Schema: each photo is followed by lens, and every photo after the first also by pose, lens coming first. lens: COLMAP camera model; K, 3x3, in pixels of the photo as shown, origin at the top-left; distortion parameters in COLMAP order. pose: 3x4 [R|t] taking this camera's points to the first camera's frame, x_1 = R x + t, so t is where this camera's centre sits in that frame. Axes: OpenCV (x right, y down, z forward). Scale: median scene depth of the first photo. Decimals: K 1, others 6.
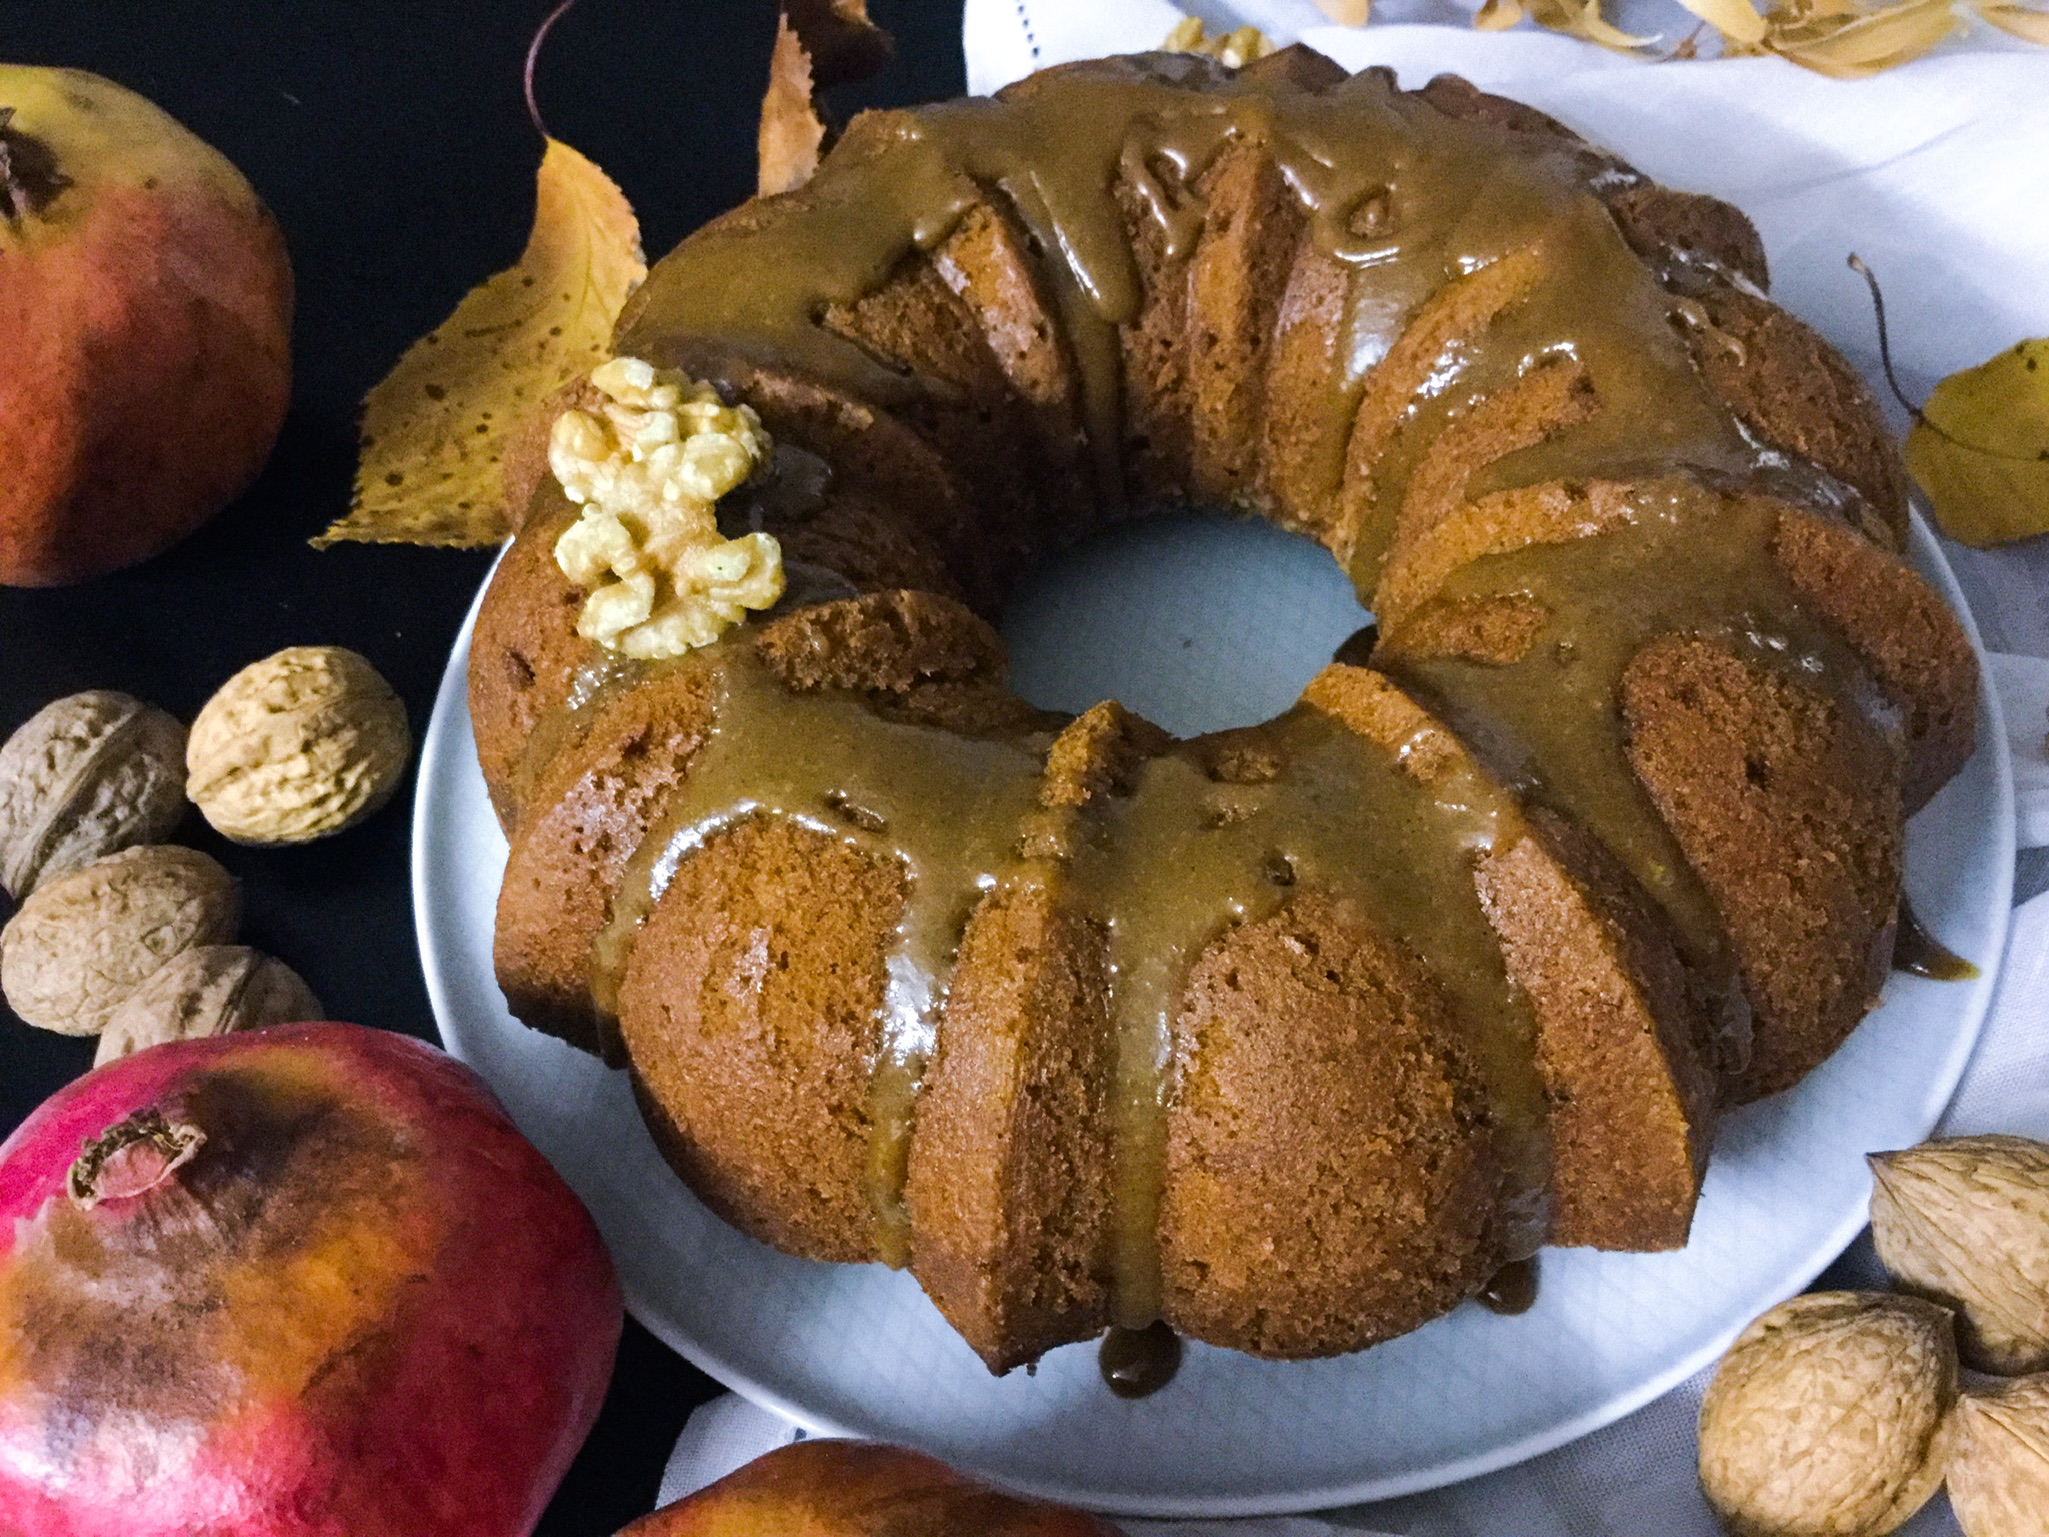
lens RADIAL K [[1857.1, 0, 1016.0], [0, 1857.1, 777.7], [0, 0, 1]] dist [0.118852, -0.252595]
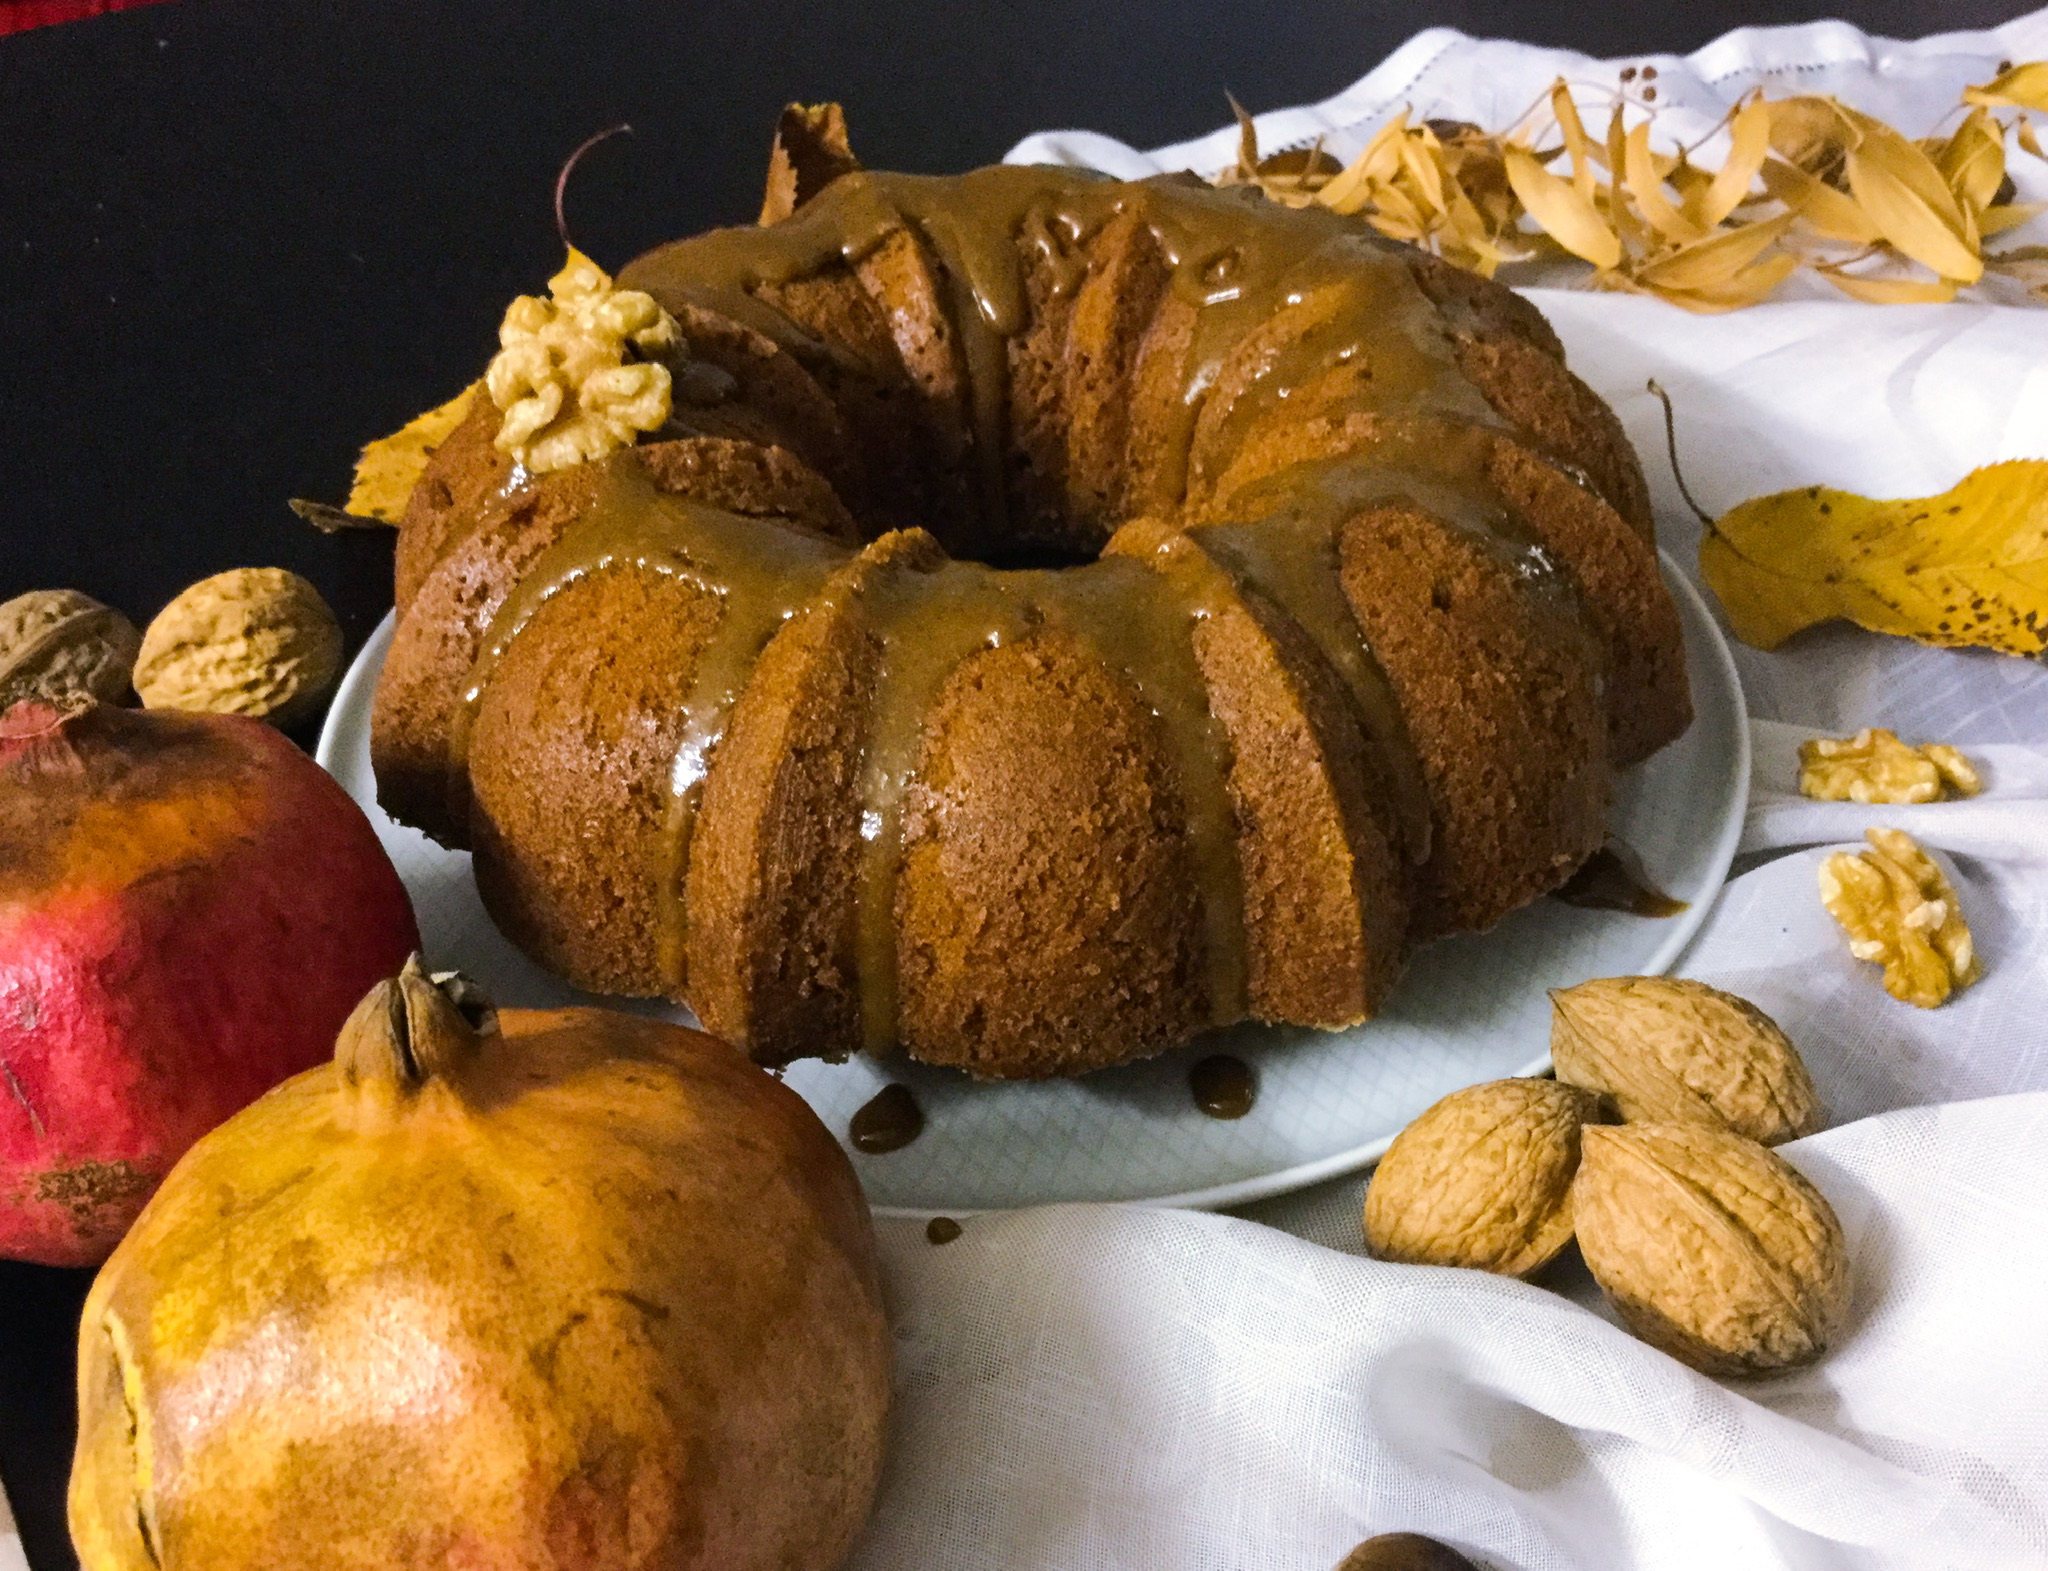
lens RADIAL K [[2012.4, 0, 1031.6], [0, 2012.4, 790.7], [0, 0, 1]] dist [0.115425, -0.250381]
pose [[0.993142, 0.114398, -0.024134, 0.168081], [-0.116771, 0.960298, -0.253362, 0.440967], [-0.005808, 0.254443, 0.967070, -0.200502]]
